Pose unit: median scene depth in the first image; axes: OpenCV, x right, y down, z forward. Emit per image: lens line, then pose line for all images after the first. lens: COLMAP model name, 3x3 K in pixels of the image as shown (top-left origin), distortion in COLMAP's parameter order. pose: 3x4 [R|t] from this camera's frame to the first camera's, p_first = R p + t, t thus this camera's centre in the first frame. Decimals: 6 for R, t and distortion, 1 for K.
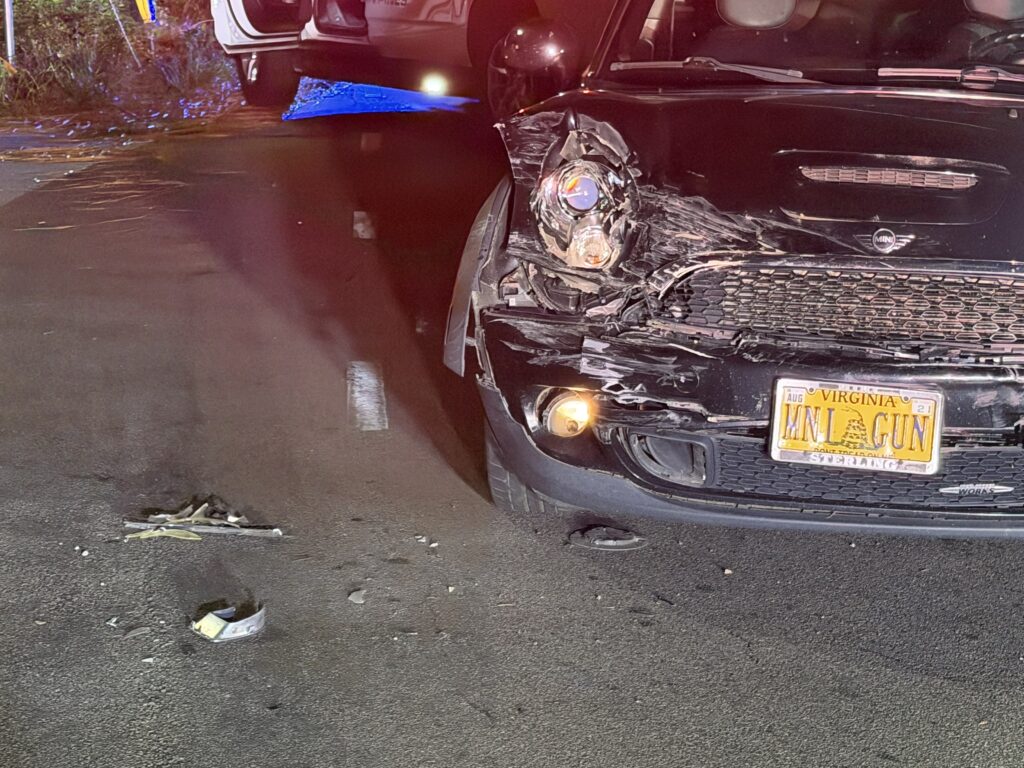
lens RADIAL K [[2491.9, 0, 511.9], [0, 2491.9, 384.3], [0, 0, 1]] dist [0.111020, 0.000000]
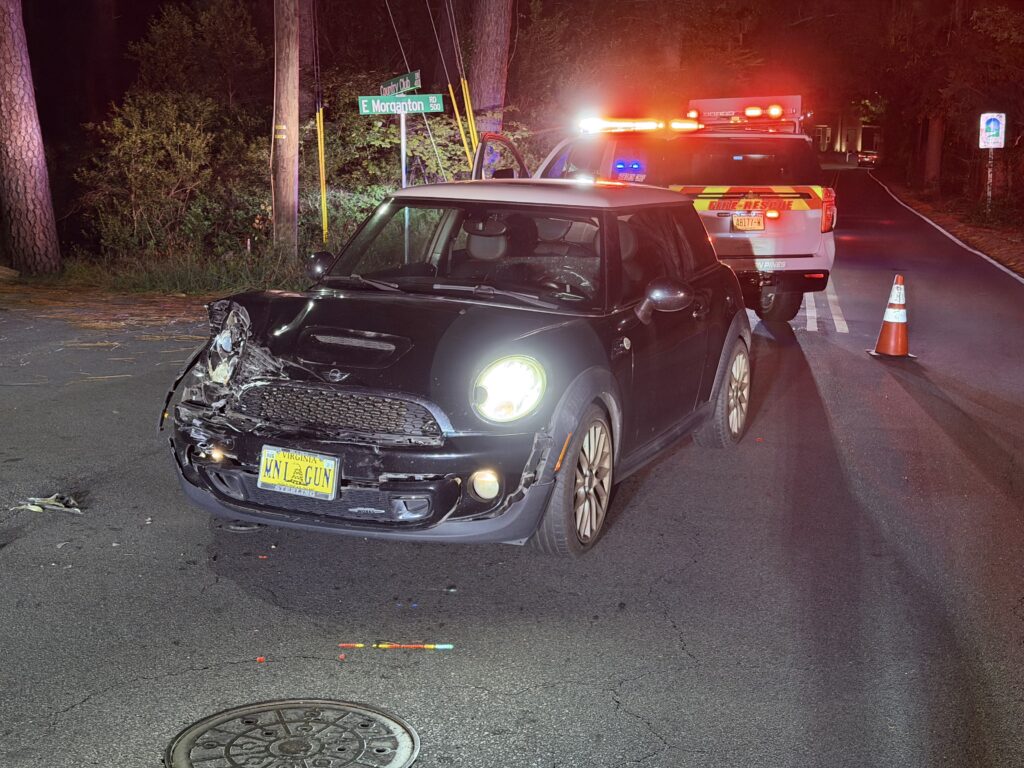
lens RADIAL K [[1410.5, 0, 512.2], [0, 1410.5, 383.5], [0, 0, 1]] dist [0.013972, 0.000000]
pose [[0.979522, 0.052114, -0.194473, 0.481031], [-0.061198, 0.997283, -0.040996, -0.015812], [0.191809, 0.052058, 0.980051, -0.016230]]
